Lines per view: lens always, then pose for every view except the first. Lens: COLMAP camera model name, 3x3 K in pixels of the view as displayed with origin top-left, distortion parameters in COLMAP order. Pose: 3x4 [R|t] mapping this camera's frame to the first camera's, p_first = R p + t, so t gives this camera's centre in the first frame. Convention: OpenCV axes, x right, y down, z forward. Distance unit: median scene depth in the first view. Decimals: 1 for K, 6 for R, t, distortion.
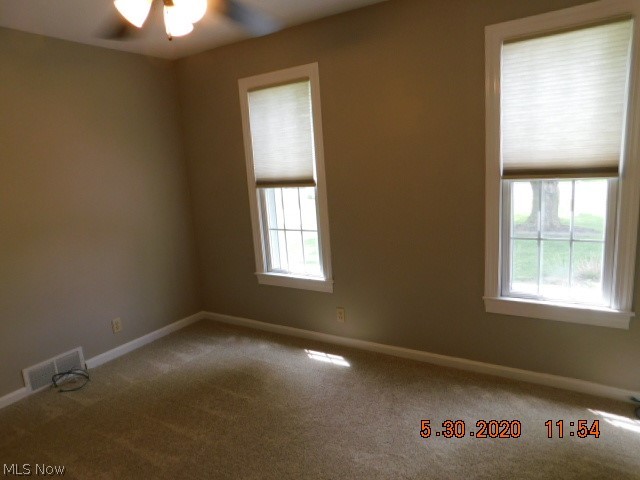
lens RADIAL K [[425.7, 0, 319.9], [0, 425.7, 242.0], [0, 0, 1]] dist [-0.055248, 0.022780]
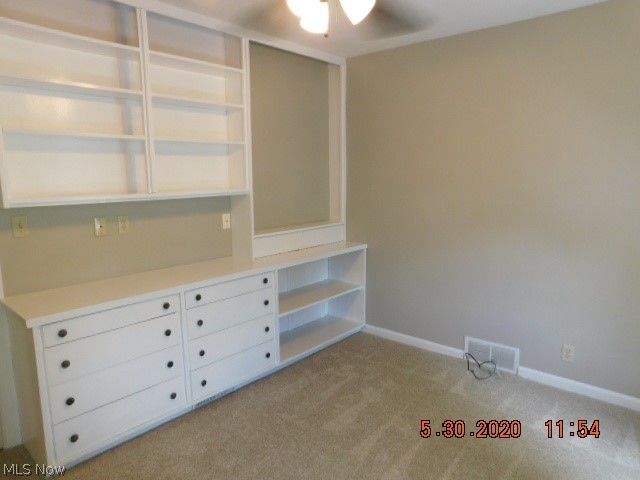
lens RADIAL K [[425.7, 0, 320.0], [0, 425.7, 237.1], [0, 0, 1]] dist [-0.055248, 0.022780]
pose [[-0.180107, 0.209914, -0.960988, 0.373974], [-0.161861, 0.957322, 0.239449, -0.149376], [0.970238, 0.198673, -0.138443, 0.660320]]
